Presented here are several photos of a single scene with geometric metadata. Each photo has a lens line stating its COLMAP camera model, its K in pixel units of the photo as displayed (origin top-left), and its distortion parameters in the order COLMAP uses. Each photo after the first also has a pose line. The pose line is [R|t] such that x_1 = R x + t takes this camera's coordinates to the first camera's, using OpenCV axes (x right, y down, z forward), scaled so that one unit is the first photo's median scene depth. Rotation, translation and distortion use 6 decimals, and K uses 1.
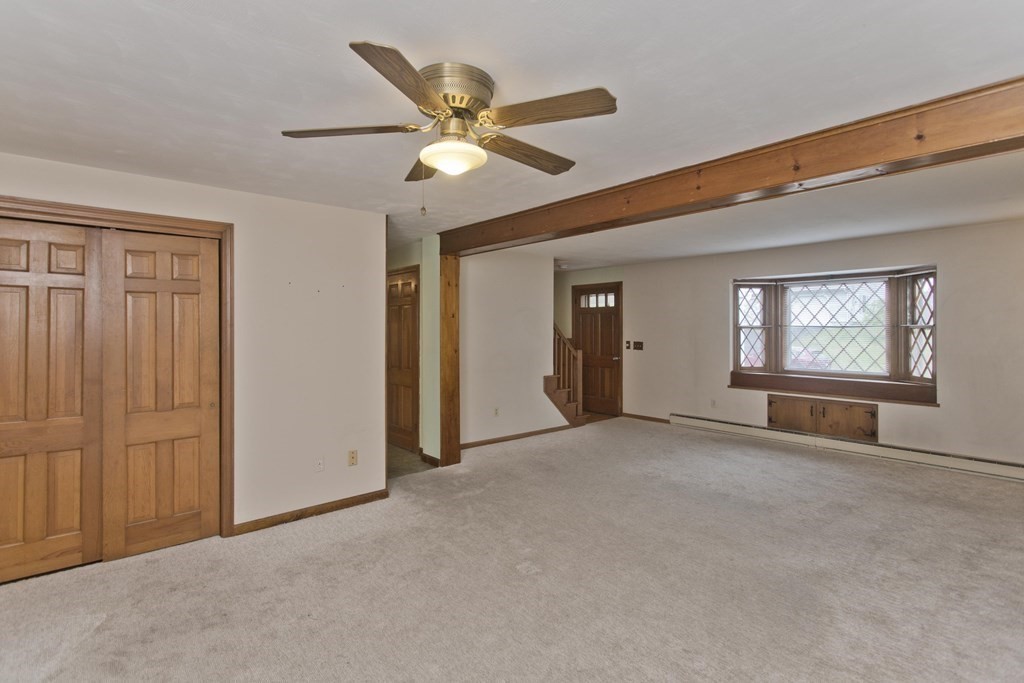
lens RADIAL K [[504.6, 0, 496.8], [0, 504.6, 324.7], [0, 0, 1]] dist [0.002401, 0.000414]
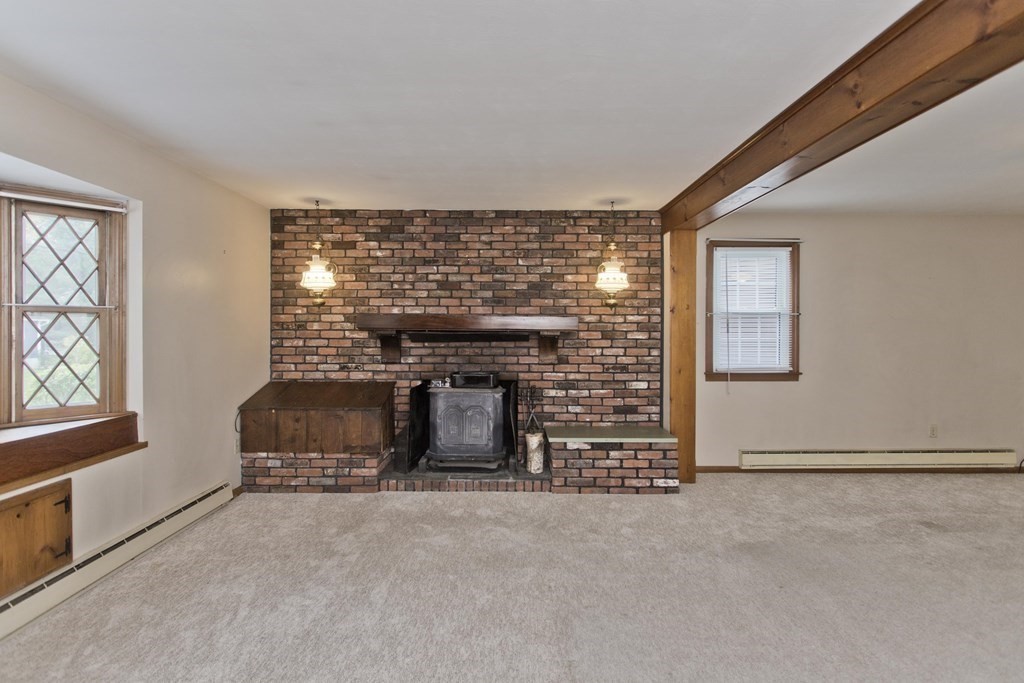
lens RADIAL K [[490.7, 0, 515.9], [0, 490.7, 334.6], [0, 0, 1]] dist [0.000475, 0.001144]
pose [[-0.775859, -0.004893, 0.630887, 0.146300], [-0.004351, 0.999988, 0.002405, 0.023398], [-0.630891, -0.000879, -0.775871, 0.951504]]
